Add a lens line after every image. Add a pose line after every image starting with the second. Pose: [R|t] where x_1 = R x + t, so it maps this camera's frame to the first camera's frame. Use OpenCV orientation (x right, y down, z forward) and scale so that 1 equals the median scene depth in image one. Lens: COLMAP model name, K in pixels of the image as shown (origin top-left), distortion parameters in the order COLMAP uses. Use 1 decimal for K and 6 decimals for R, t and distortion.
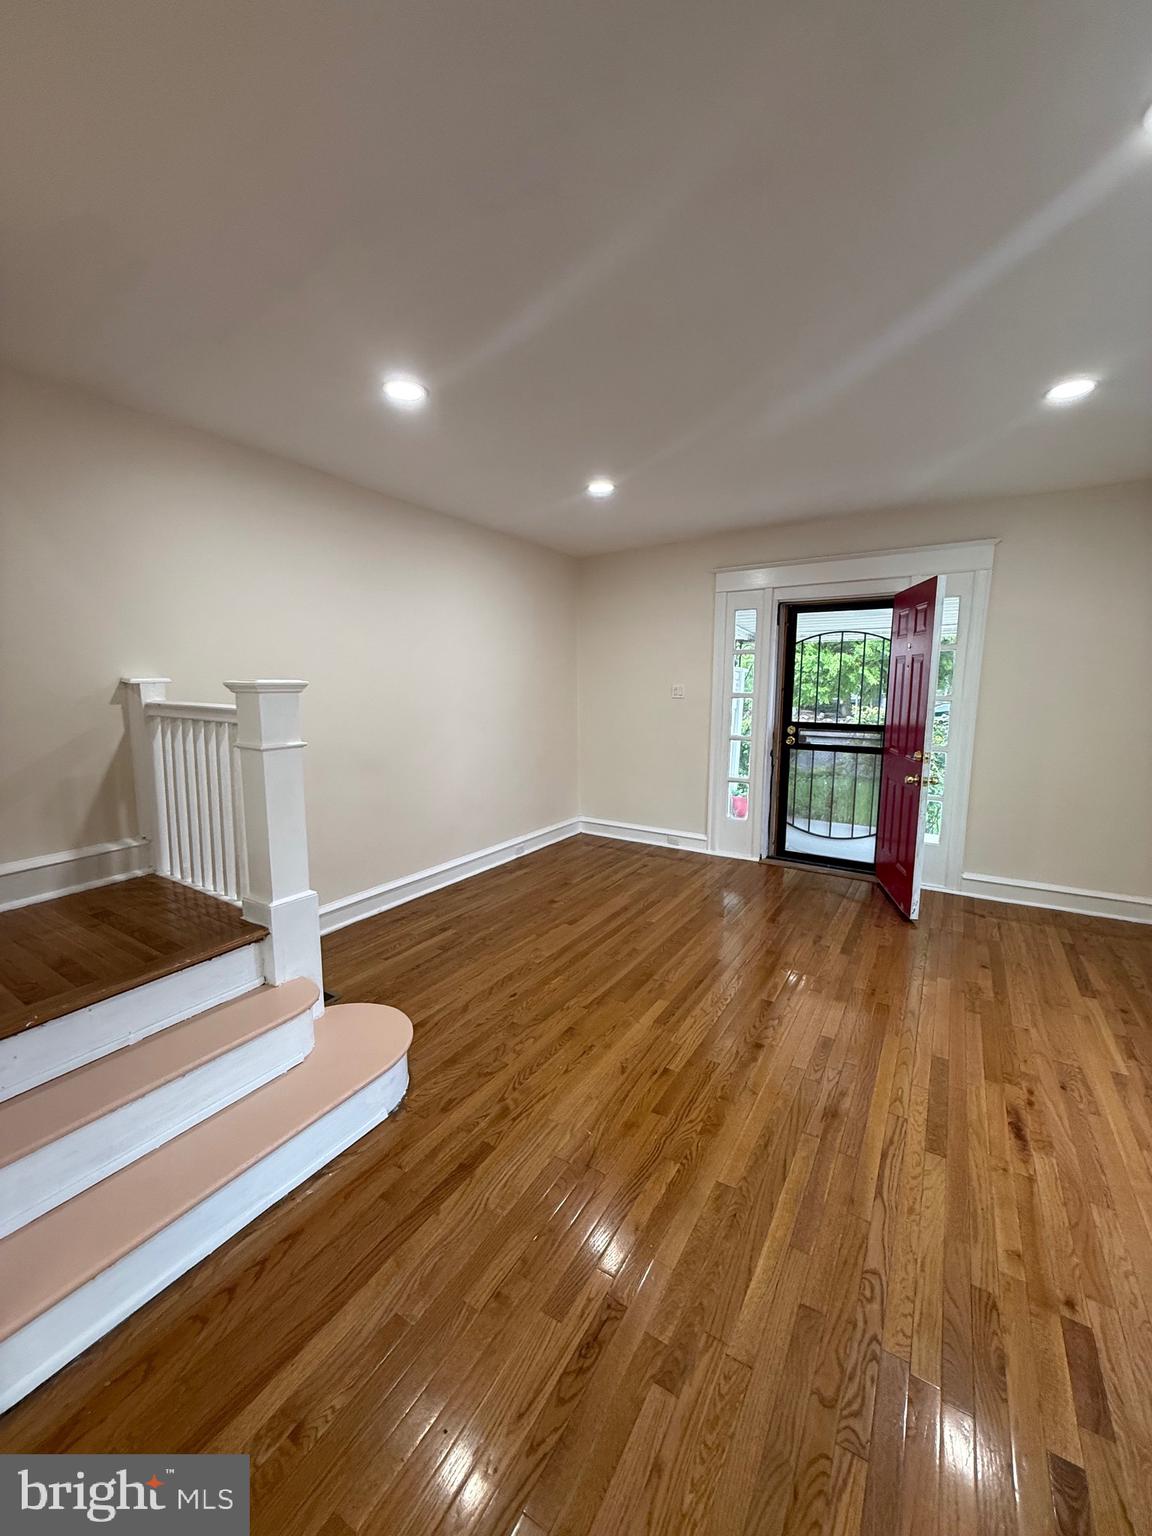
lens RADIAL K [[613.0, 0, 576.0], [0, 613.0, 766.1], [0, 0, 1]] dist [0.000706, -0.000409]
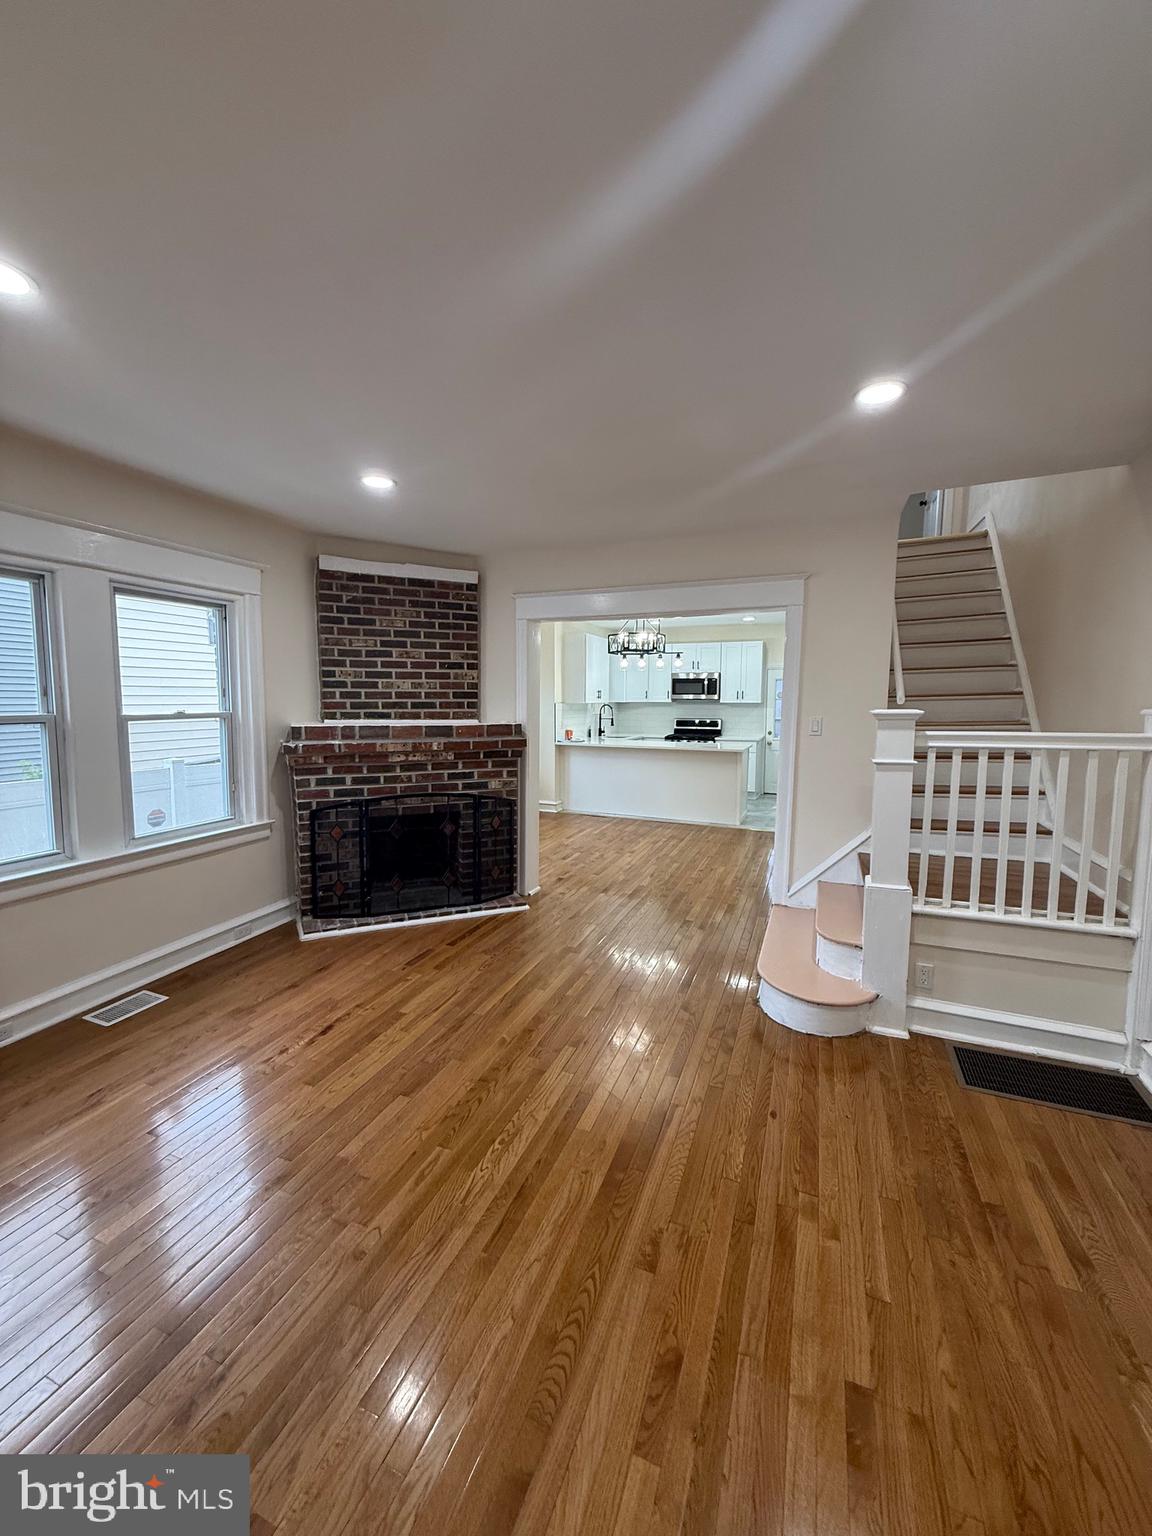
lens RADIAL K [[613.0, 0, 576.0], [0, 613.0, 766.1], [0, 0, 1]] dist [0.000706, -0.000409]
pose [[-0.984709, 0.018824, -0.173188, 0.214917], [-0.024718, 0.968990, 0.245860, -0.190900], [0.172445, 0.246381, -0.953708, 1.258909]]
